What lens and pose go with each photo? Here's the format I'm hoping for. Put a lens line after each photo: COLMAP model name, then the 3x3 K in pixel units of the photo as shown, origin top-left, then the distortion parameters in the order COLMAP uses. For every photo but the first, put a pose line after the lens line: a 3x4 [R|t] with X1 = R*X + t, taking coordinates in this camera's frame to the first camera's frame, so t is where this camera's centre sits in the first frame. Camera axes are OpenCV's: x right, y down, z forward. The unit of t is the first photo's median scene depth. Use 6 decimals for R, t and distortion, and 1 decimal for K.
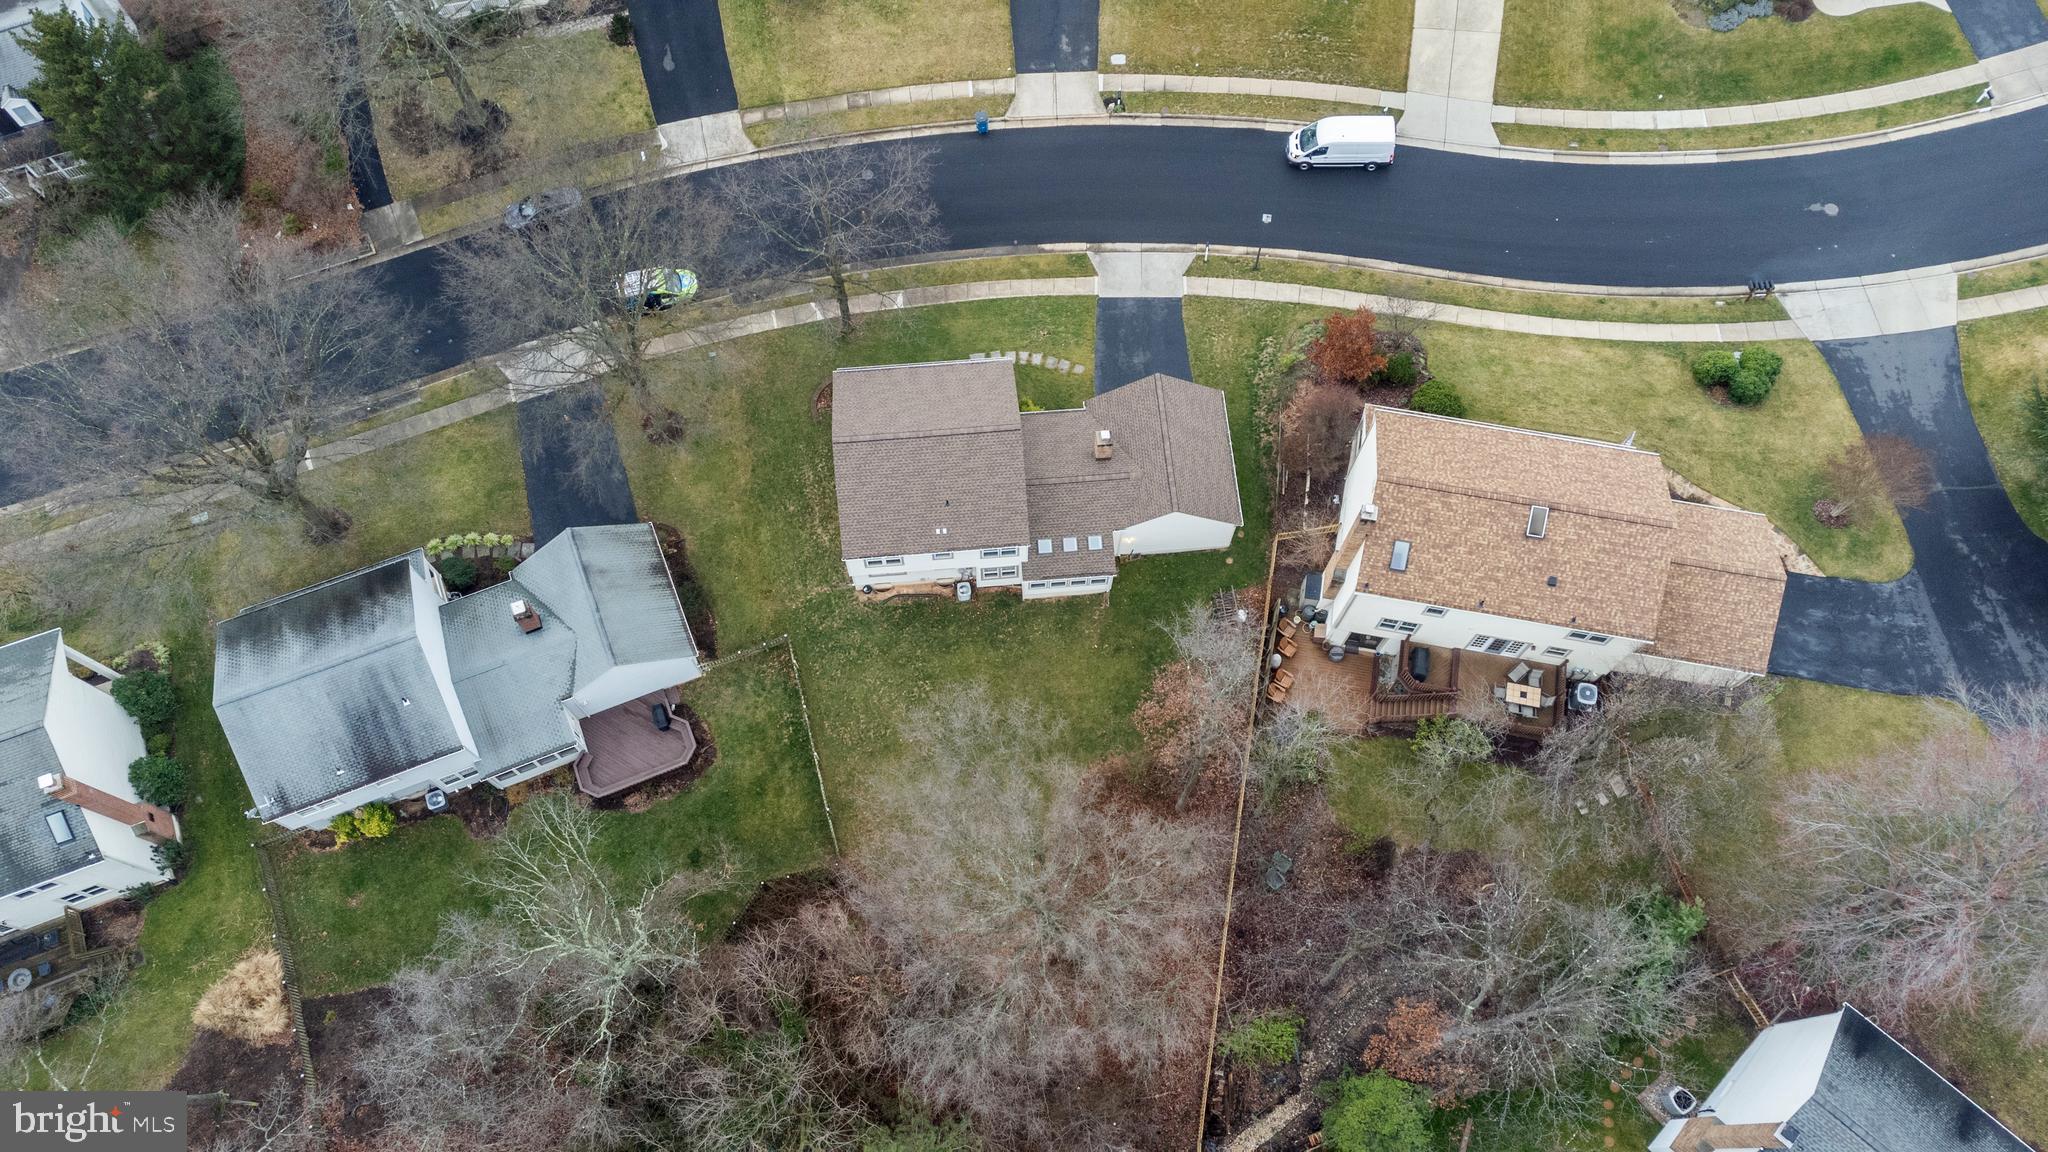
lens RADIAL K [[1489.0, 0, 1024.0], [0, 1489.0, 576.0], [0, 0, 1]] dist [0.024744, 0.000271]
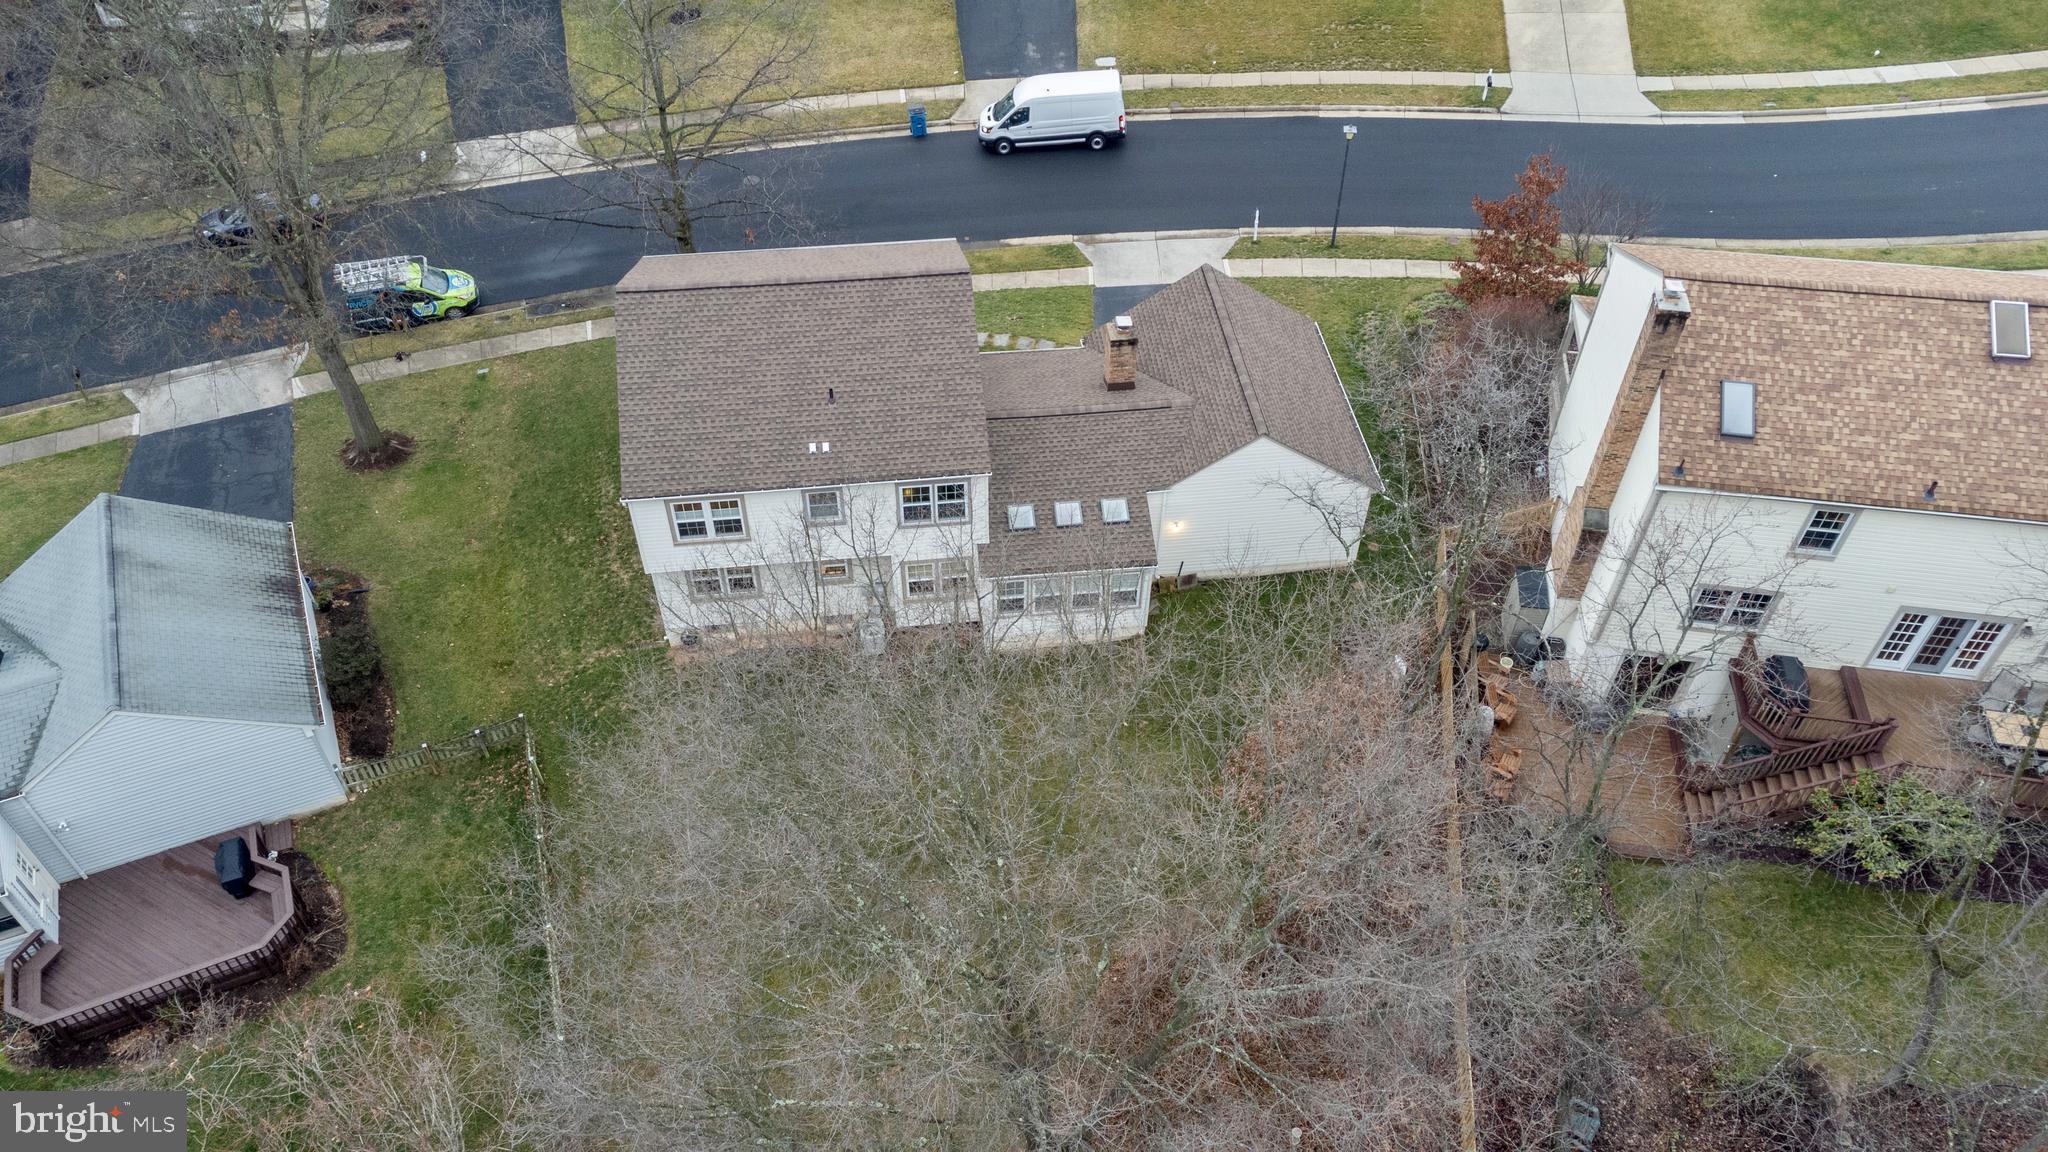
lens RADIAL K [[1503.1, 0, 1021.2], [0, 1503.1, 583.1], [0, 0, 1]] dist [-0.004340, 0.084854]
pose [[0.999609, -0.021528, 0.017872, 0.003744], [0.026700, 0.924877, -0.379328, 0.183526], [-0.008363, 0.379657, 0.925090, 0.461764]]
